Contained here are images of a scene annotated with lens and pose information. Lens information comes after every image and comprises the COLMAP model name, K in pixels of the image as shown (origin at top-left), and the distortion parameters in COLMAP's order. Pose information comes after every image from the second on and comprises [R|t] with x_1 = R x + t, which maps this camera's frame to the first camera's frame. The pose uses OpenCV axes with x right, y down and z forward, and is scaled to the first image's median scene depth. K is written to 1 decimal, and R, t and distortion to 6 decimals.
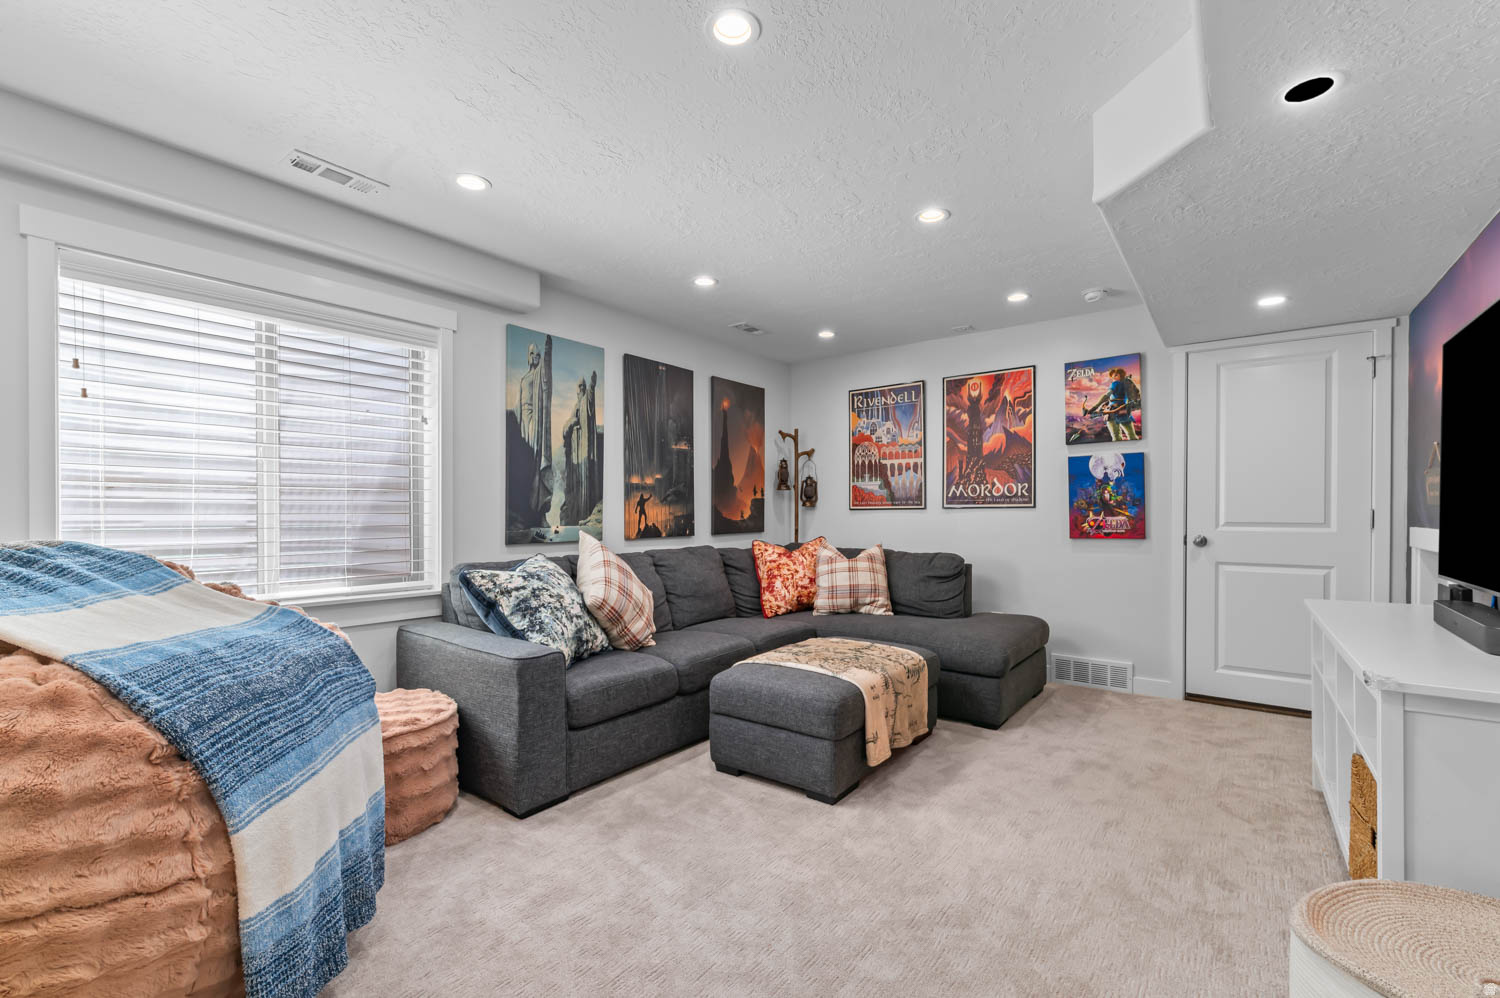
lens RADIAL K [[641.4, 0, 754.7], [0, 641.4, 515.7], [0, 0, 1]] dist [0.002579, 0.000516]
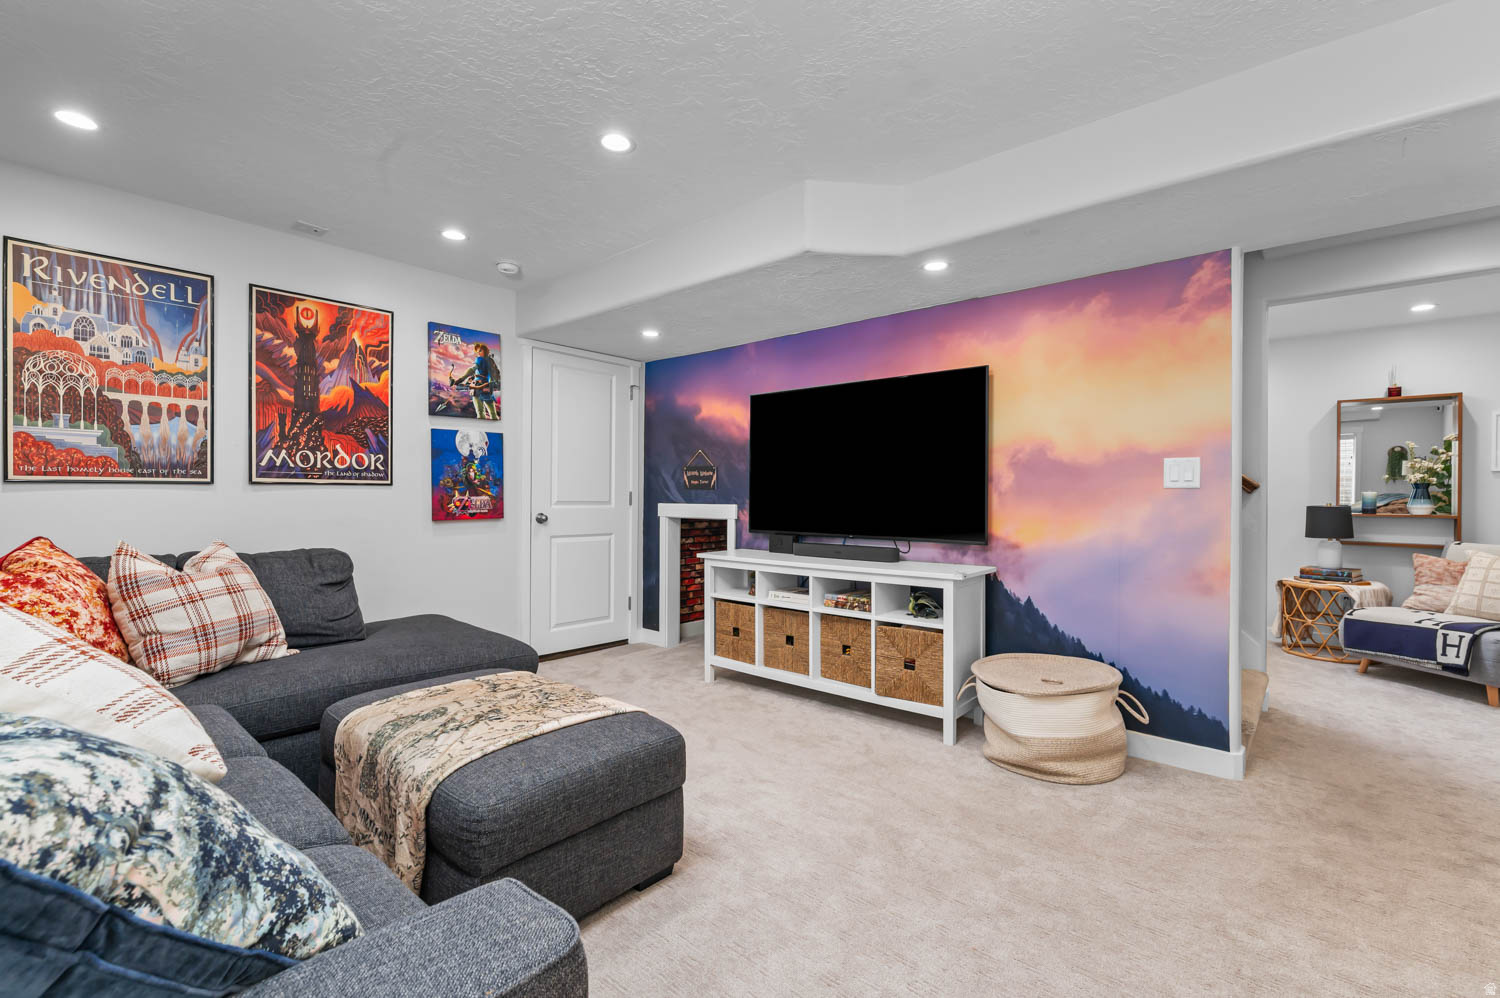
lens RADIAL K [[659.8, 0, 749.3], [0, 659.8, 494.6], [0, 0, 1]] dist [-0.000824, -0.000534]
pose [[0.067623, 0.006167, 0.997692, -0.379860], [-0.001103, 0.999981, -0.006107, 0.004174], [-0.997710, -0.000687, 0.067629, 0.496031]]
